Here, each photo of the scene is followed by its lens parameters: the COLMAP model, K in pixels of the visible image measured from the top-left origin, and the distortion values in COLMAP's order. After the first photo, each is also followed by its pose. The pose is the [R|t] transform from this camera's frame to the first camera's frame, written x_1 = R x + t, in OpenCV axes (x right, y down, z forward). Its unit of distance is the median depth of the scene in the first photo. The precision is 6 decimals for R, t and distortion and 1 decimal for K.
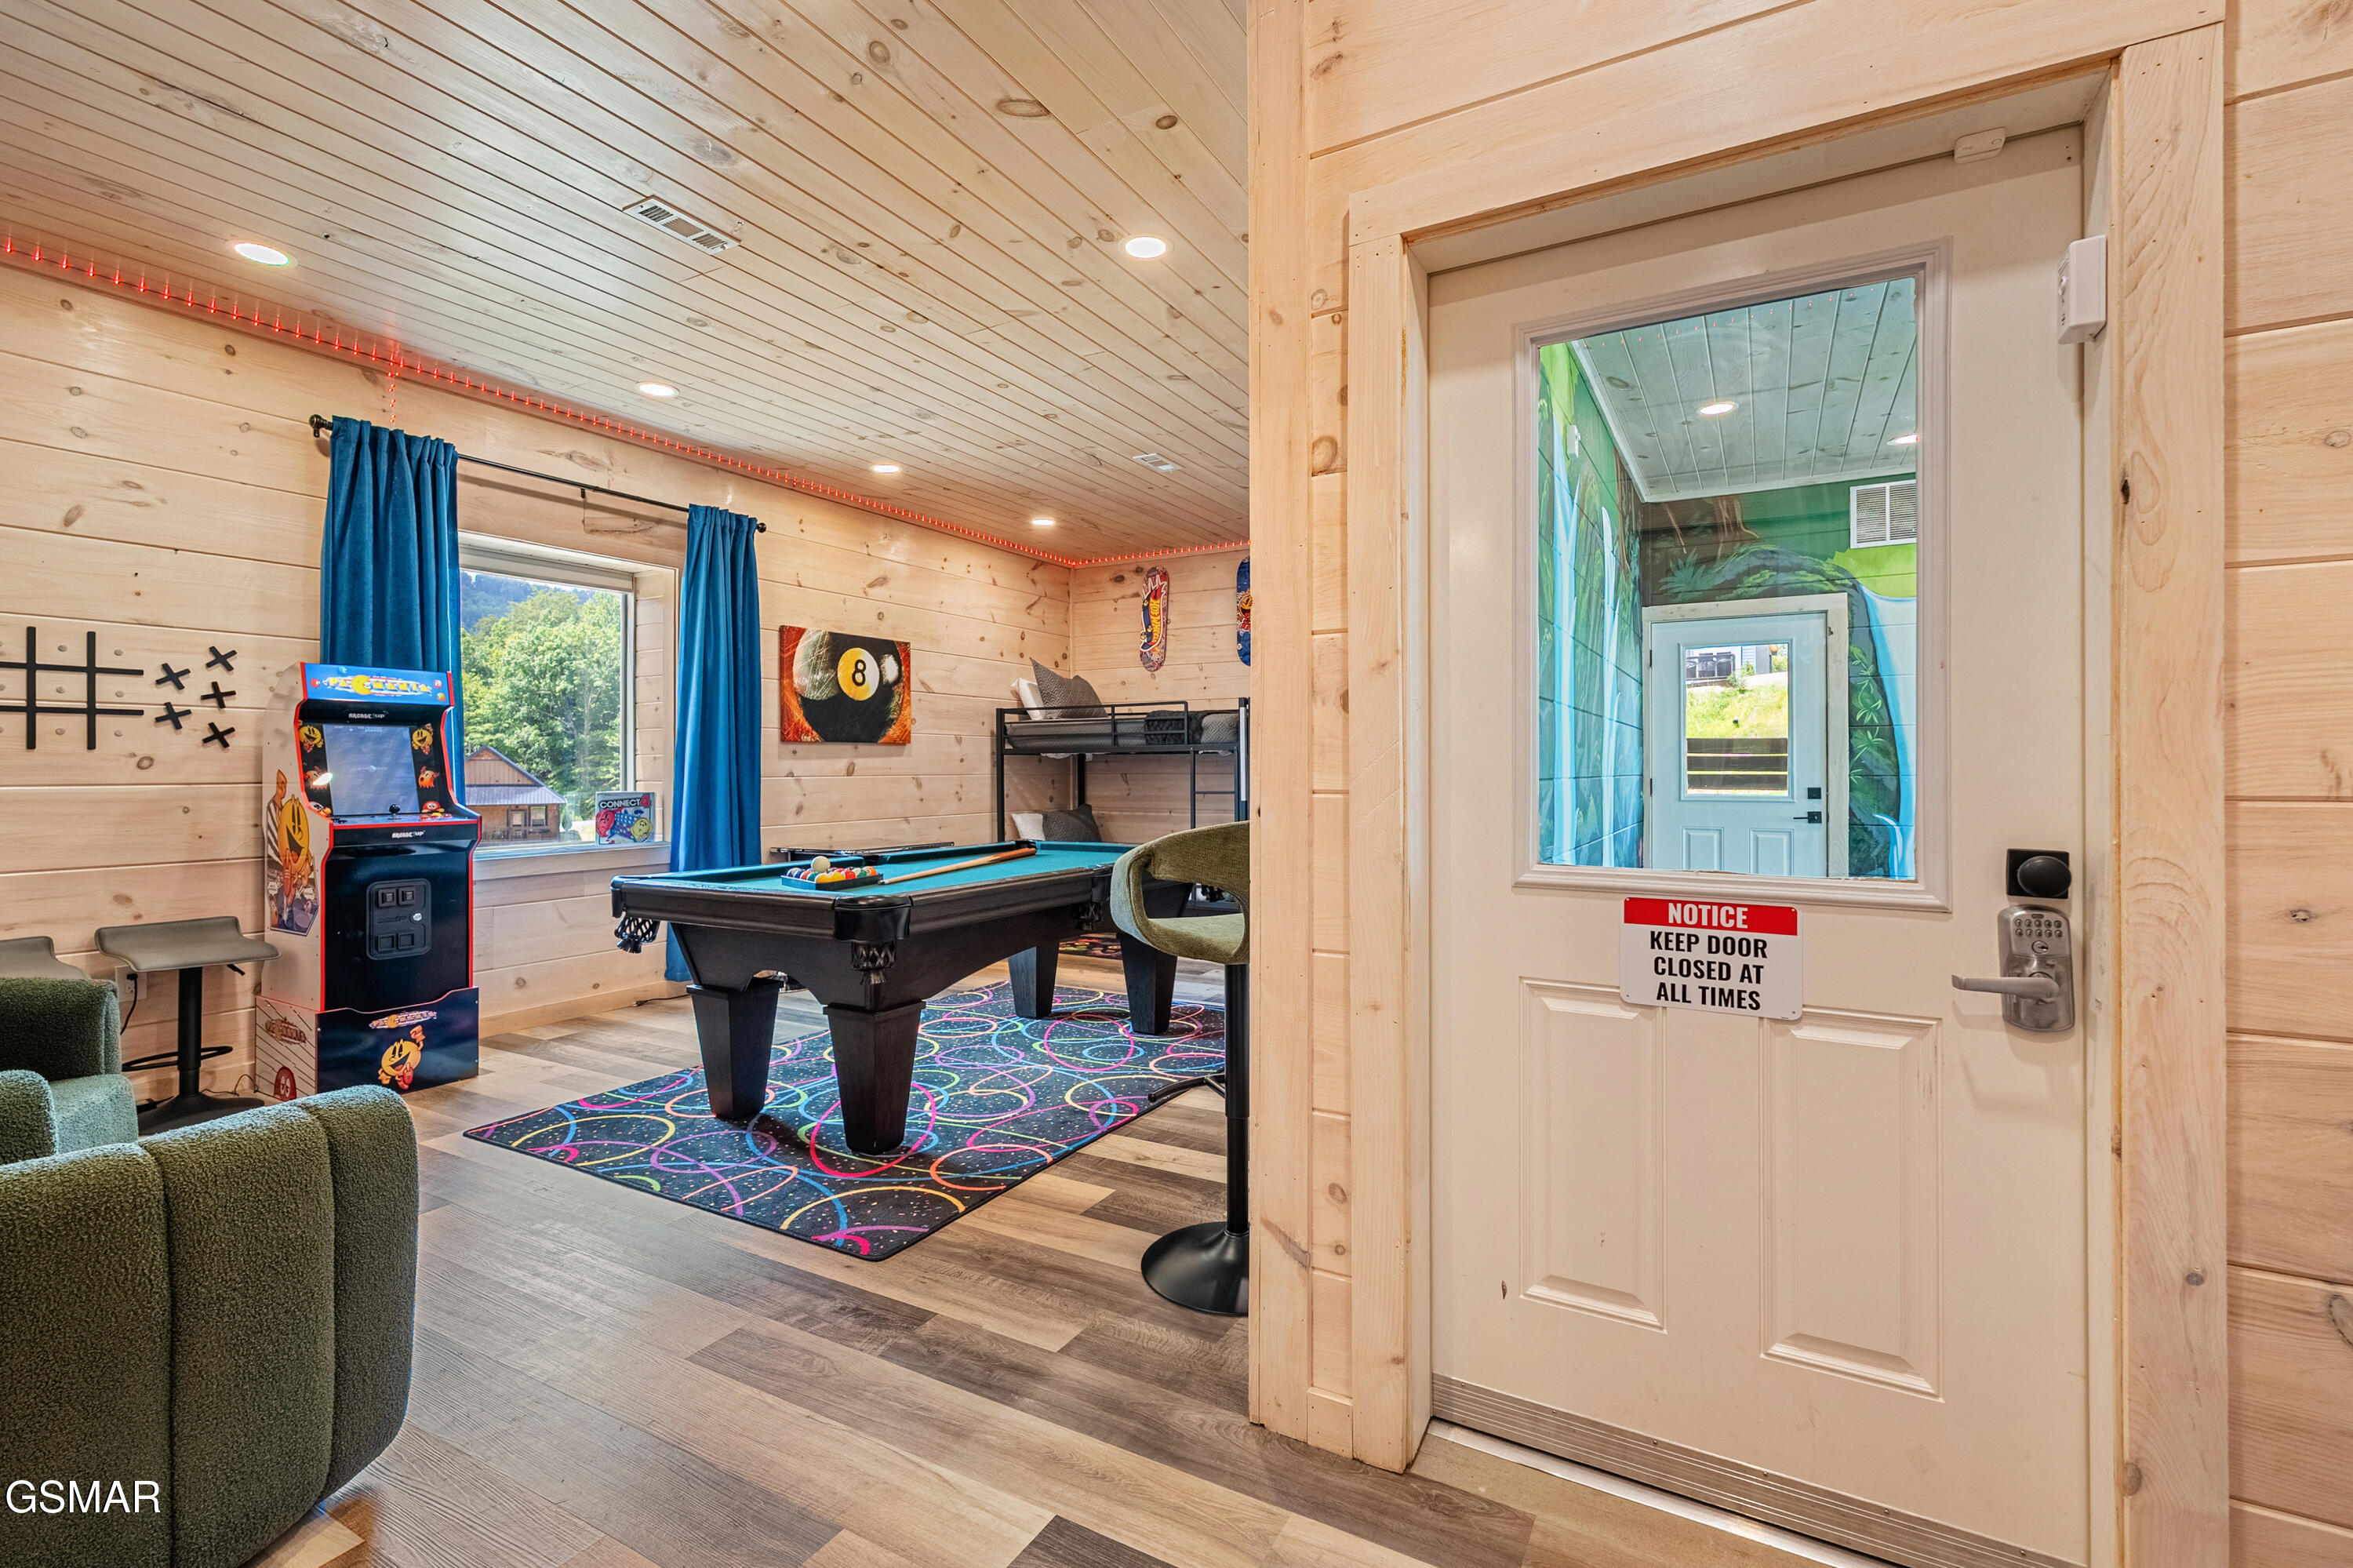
lens RADIAL K [[1043.8, 0, 1175.9], [0, 1043.8, 765.7], [0, 0, 1]] dist [0.004135, 0.000189]
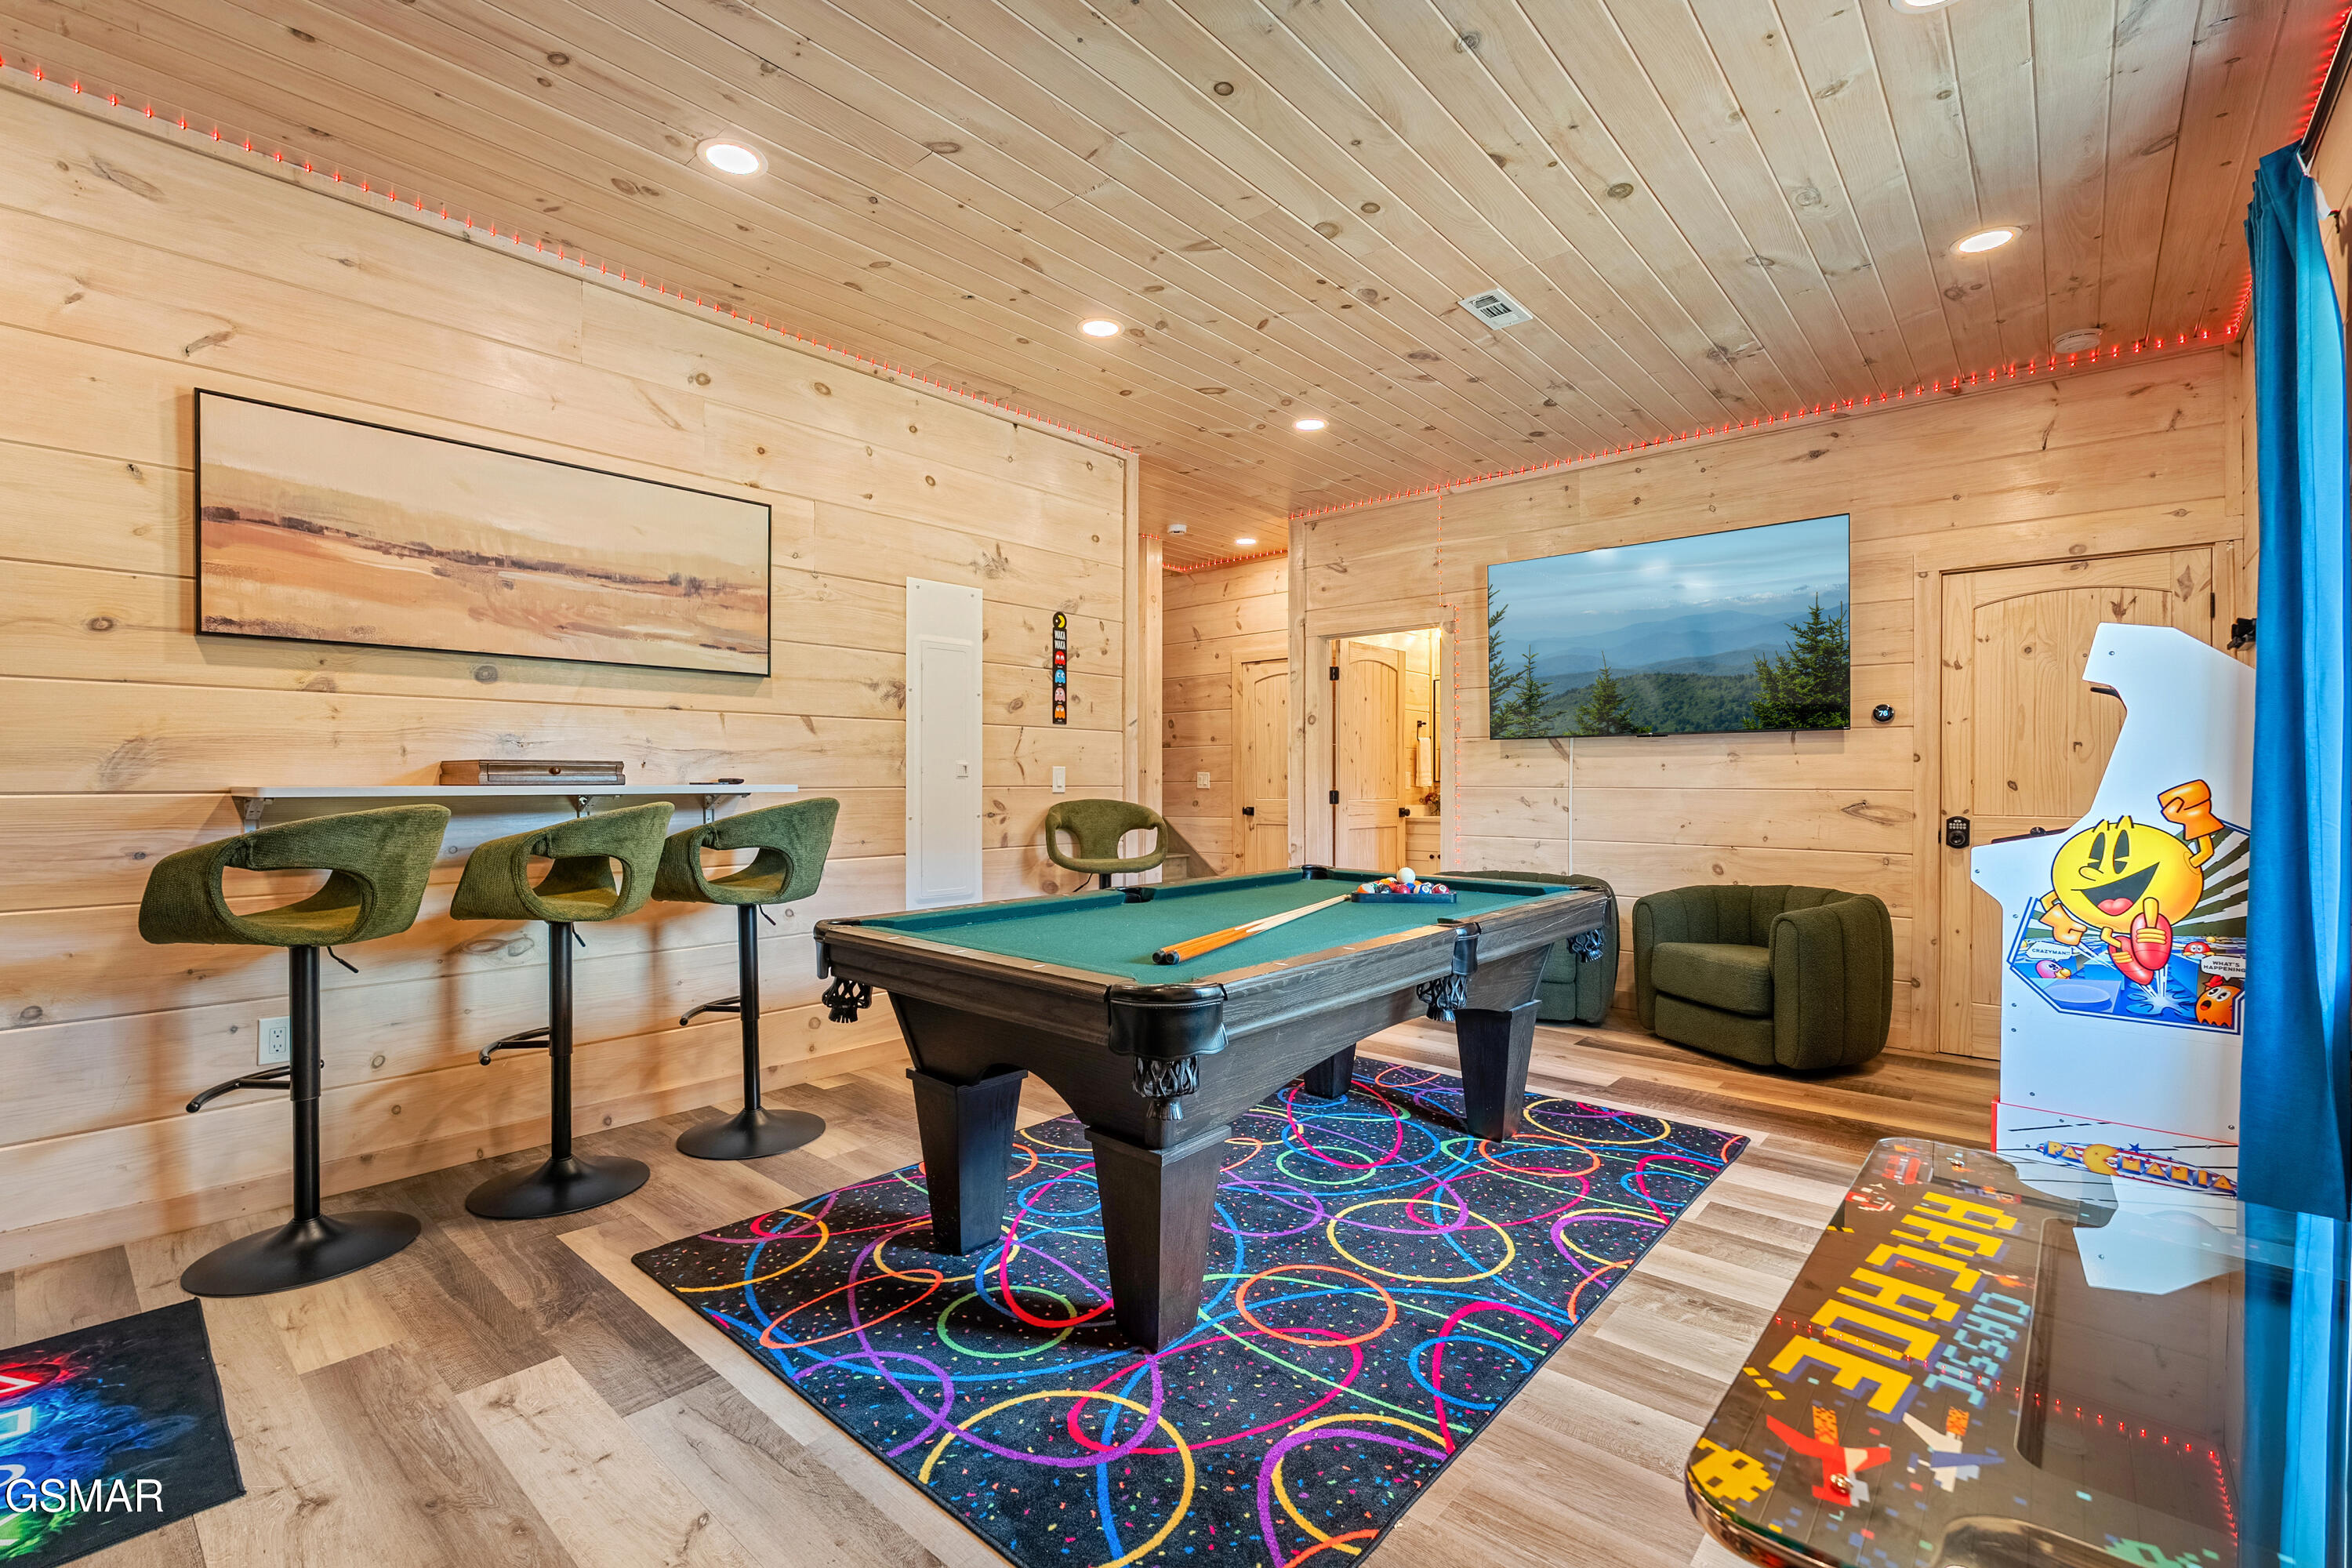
lens RADIAL K [[1027.1, 0, 1175.8], [0, 1027.1, 789.5], [0, 0, 1]] dist [-0.005084, 0.000124]
pose [[-0.978212, -0.001512, 0.207604, -0.290798], [0.000351, 0.999960, 0.008935, 0.003736], [-0.207609, 0.008813, -0.978172, 1.760910]]
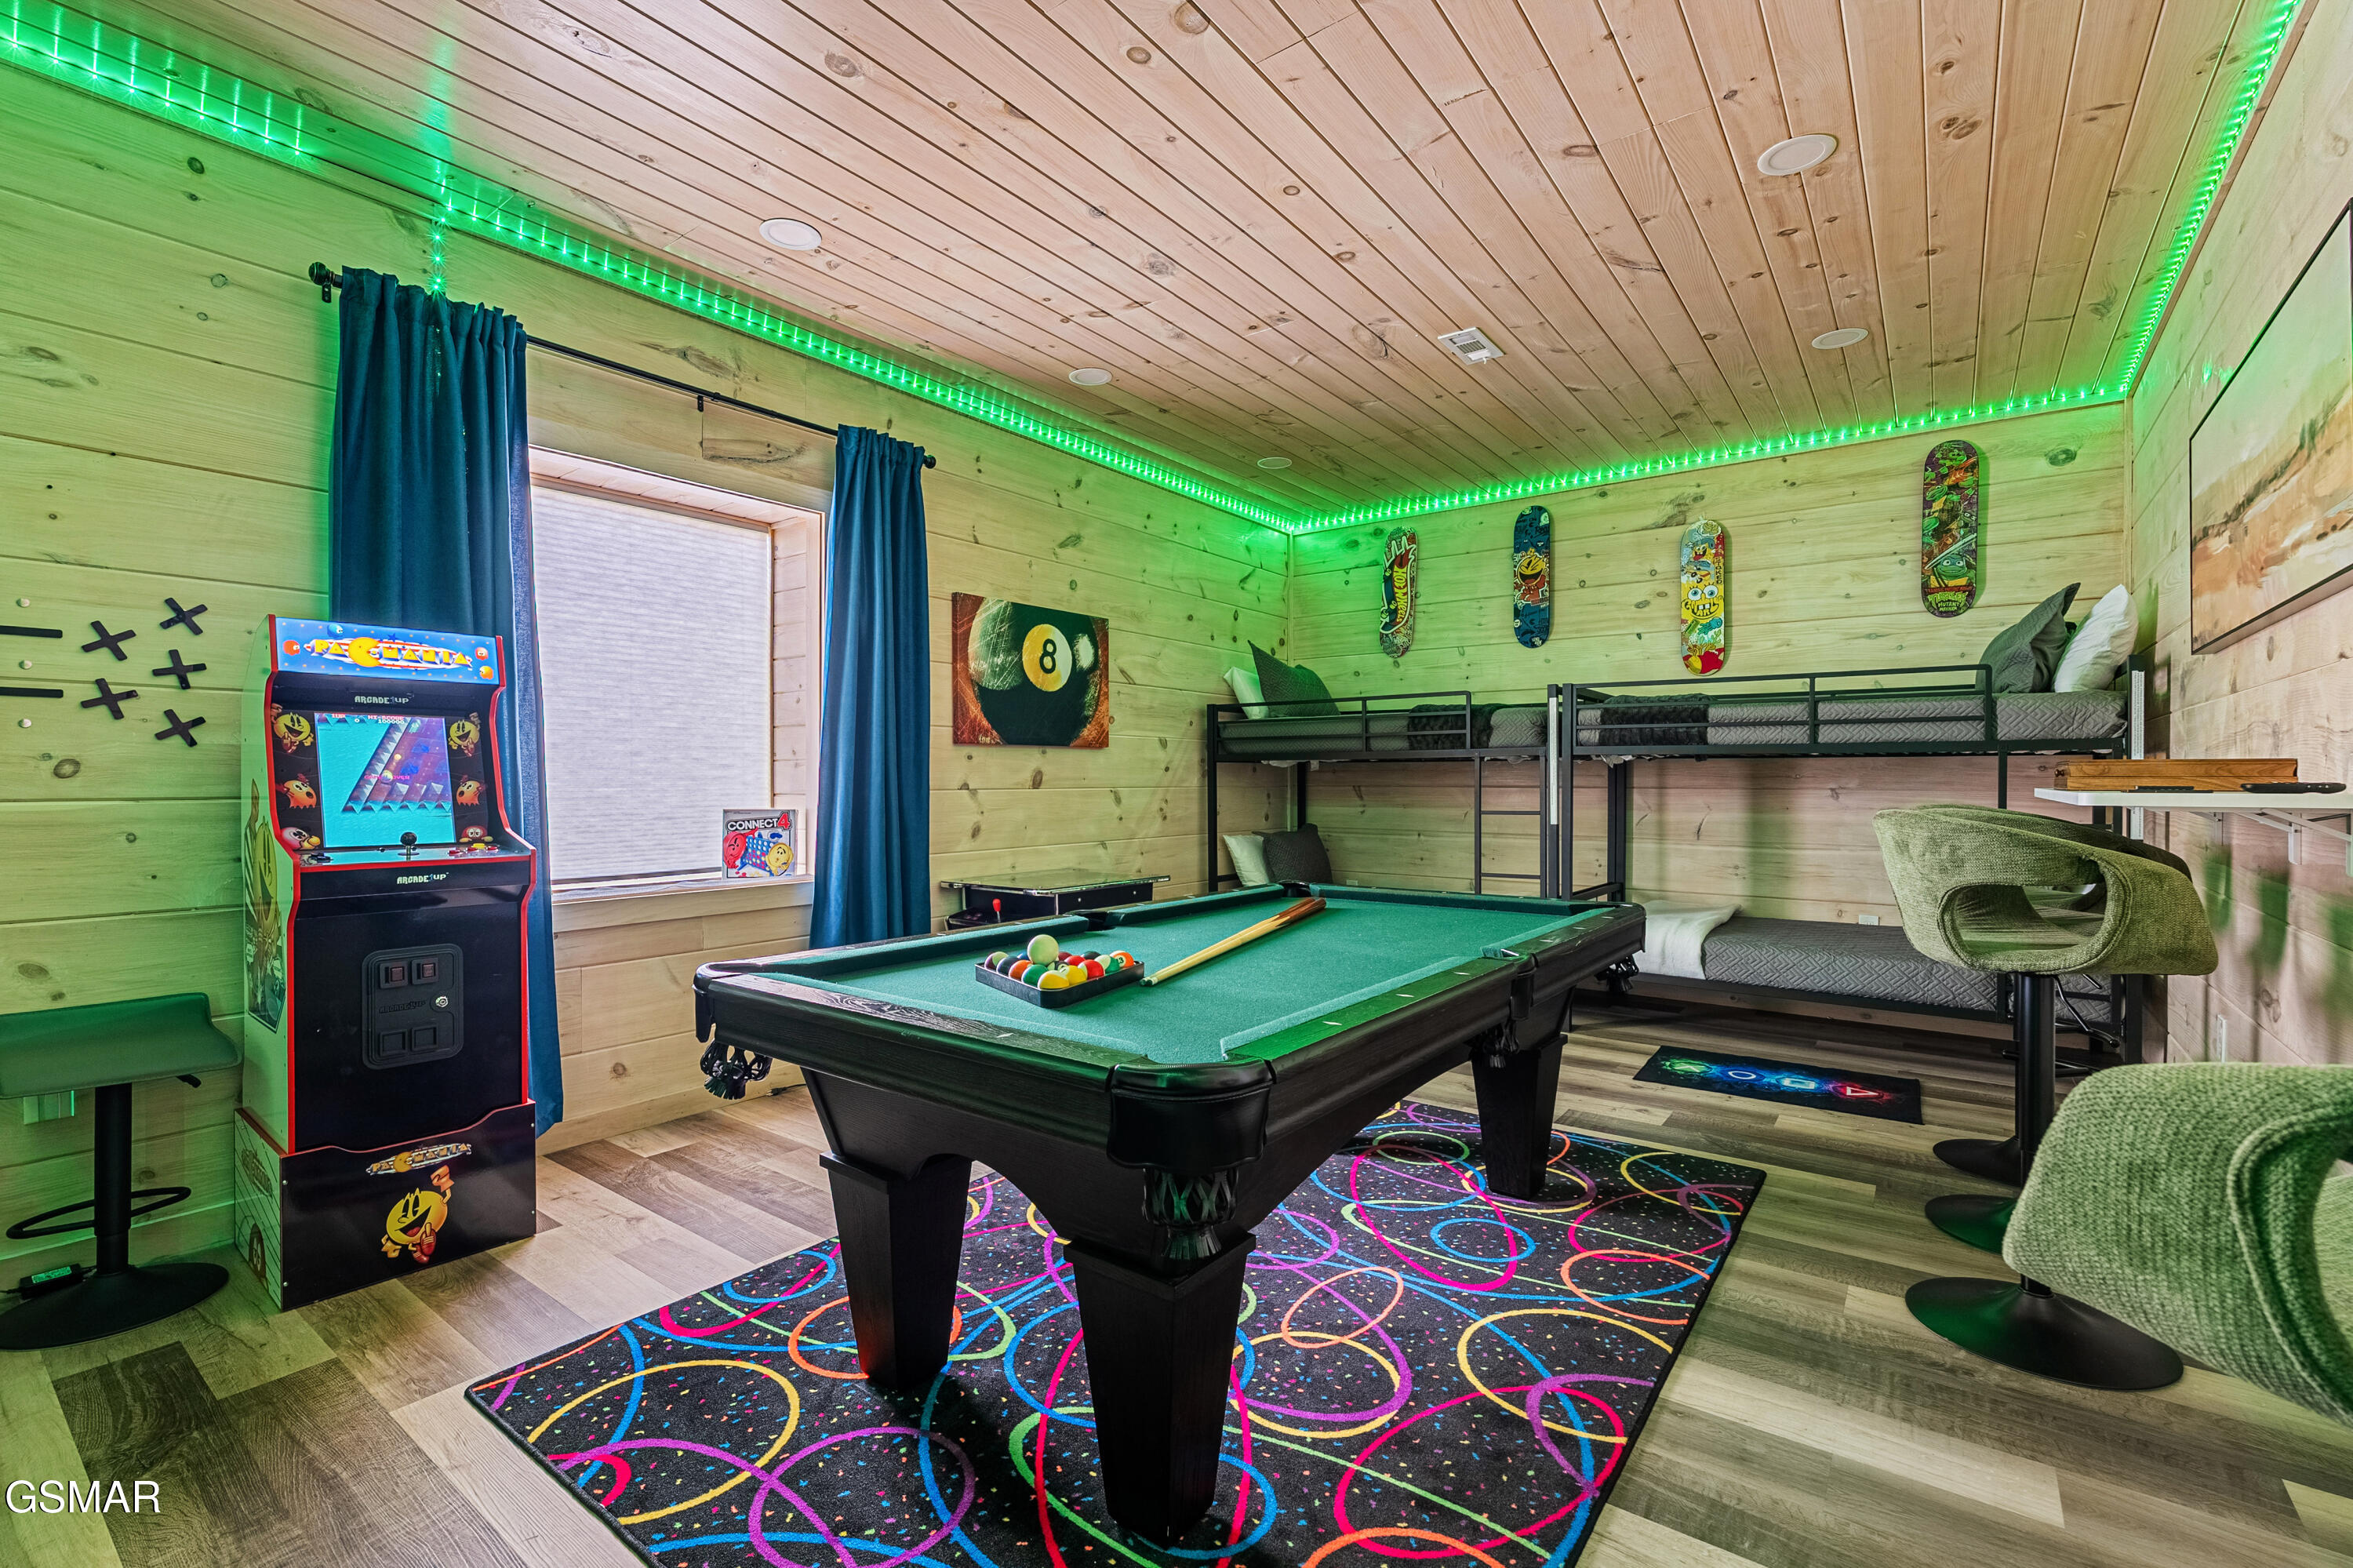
lens RADIAL K [[1027.6, 0, 1176.3], [0, 1027.6, 789.5], [0, 0, 1]] dist [-0.005084, 0.000124]
pose [[0.991255, 0.004616, -0.131876, -0.173062], [-0.002933, 0.999912, 0.012951, 0.000370], [0.131924, -0.012451, 0.991182, 0.405787]]
